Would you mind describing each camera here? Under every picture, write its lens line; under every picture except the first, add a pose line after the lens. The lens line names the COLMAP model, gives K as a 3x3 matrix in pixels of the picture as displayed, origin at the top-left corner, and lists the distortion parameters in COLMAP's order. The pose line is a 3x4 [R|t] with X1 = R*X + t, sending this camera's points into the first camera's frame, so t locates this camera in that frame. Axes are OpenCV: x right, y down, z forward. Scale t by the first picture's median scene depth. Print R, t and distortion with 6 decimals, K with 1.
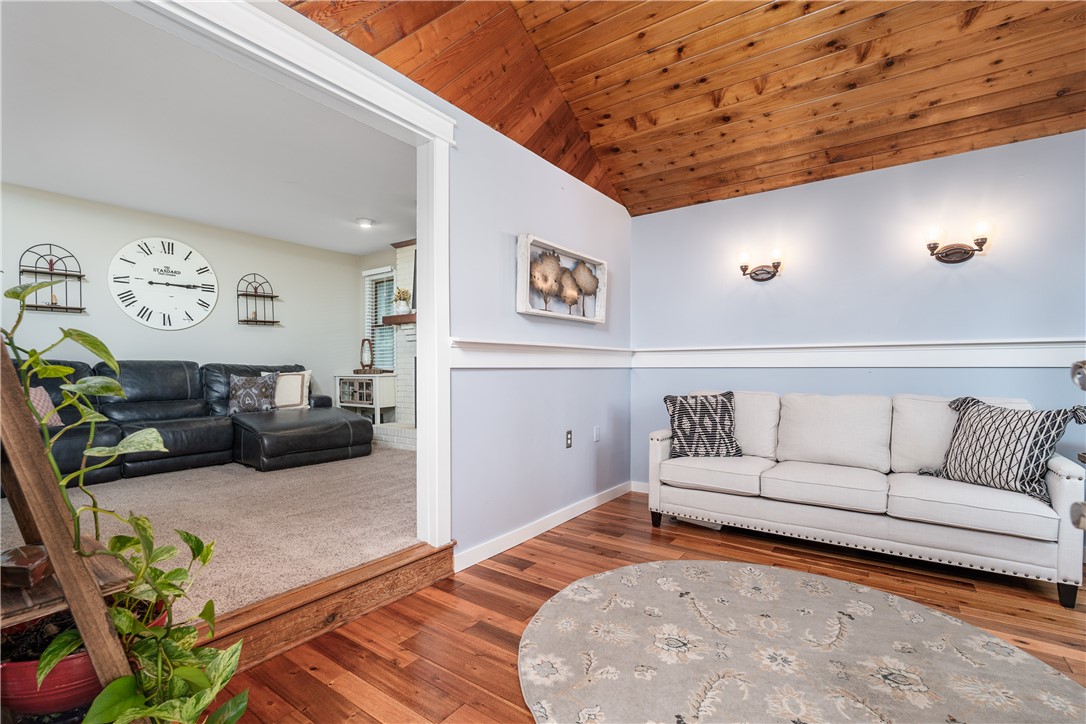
lens RADIAL K [[478.2, 0, 538.4], [0, 478.2, 365.6], [0, 0, 1]] dist [-0.008200, 0.000371]
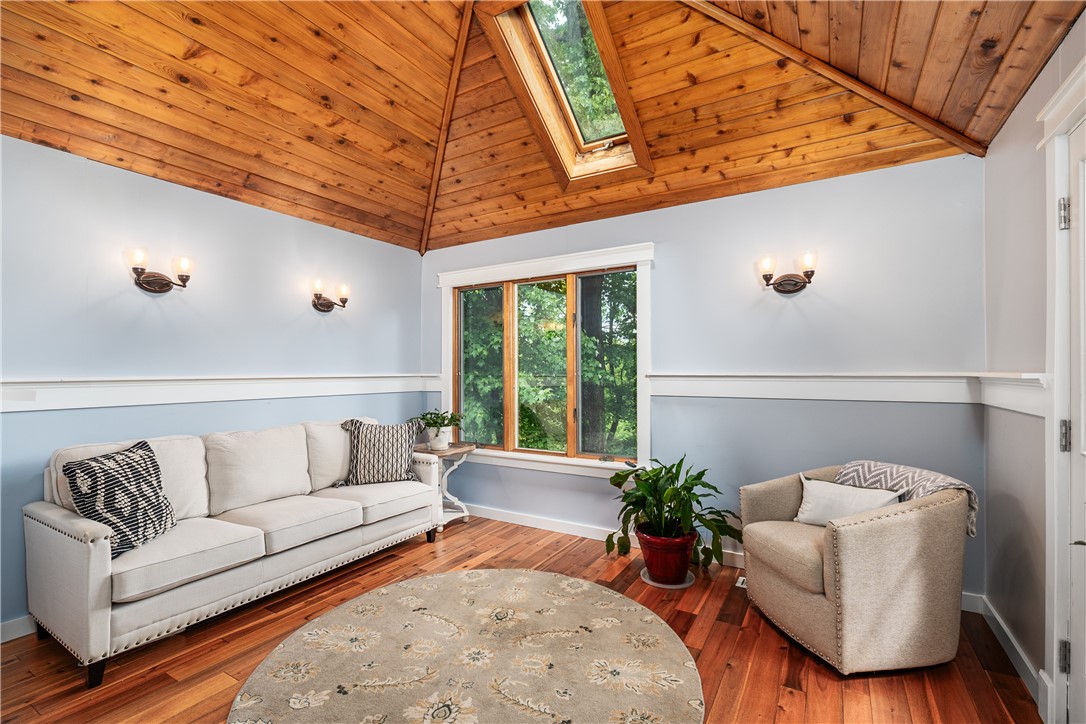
lens RADIAL K [[478.2, 0, 538.4], [0, 478.2, 365.6], [0, 0, 1]] dist [-0.008200, 0.000371]
pose [[-0.056448, 0.016500, 0.998269, -0.439617], [0.001854, 0.999863, -0.016421, -0.058976], [-0.998404, 0.000924, -0.056471, 0.556934]]
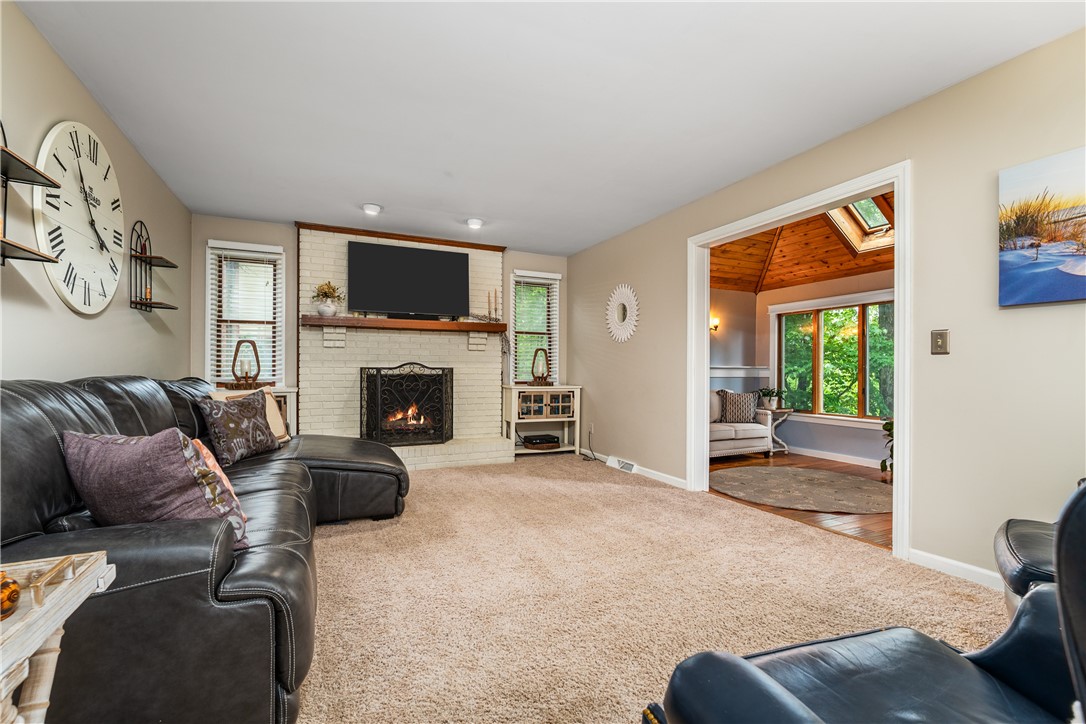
lens RADIAL K [[478.2, 0, 538.4], [0, 478.2, 365.6], [0, 0, 1]] dist [-0.008200, 0.000371]
pose [[0.506251, 0.006883, 0.862359, -1.748985], [-0.009525, 0.999952, -0.002390, -0.044759], [-0.862334, -0.007003, 0.506292, 0.555571]]
